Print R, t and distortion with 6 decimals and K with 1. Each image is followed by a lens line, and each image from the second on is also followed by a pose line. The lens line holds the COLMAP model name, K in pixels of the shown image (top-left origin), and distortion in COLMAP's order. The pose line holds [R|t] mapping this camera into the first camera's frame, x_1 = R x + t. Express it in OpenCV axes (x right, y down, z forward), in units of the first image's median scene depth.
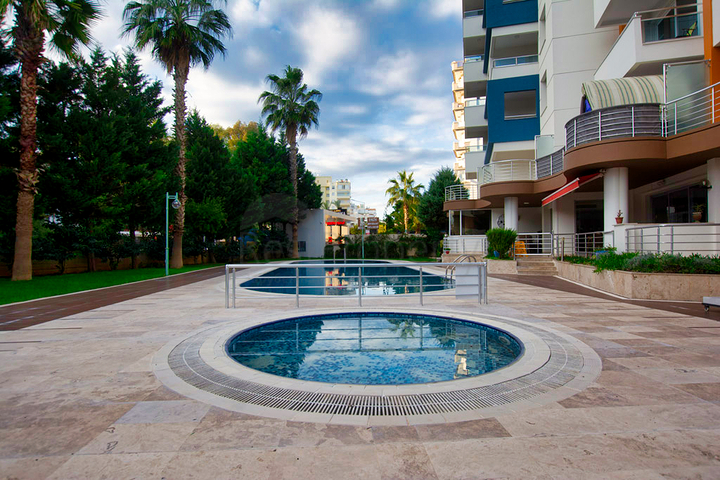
lens RADIAL K [[396.7, 0, 360.0], [0, 396.7, 238.8], [0, 0, 1]] dist [0.001119, 0.000568]
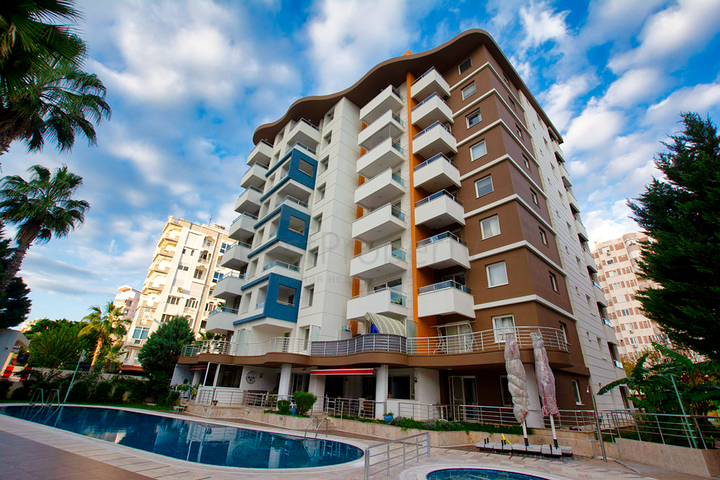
lens RADIAL K [[318.8, 0, 359.9], [0, 318.8, 241.6], [0, 0, 1]] dist [-0.013796, -0.000446]
pose [[0.525439, 0.404190, 0.748695, -0.610190], [-0.075433, 0.898622, -0.432190, -0.032735], [-0.847481, 0.170613, 0.502660, 0.181926]]
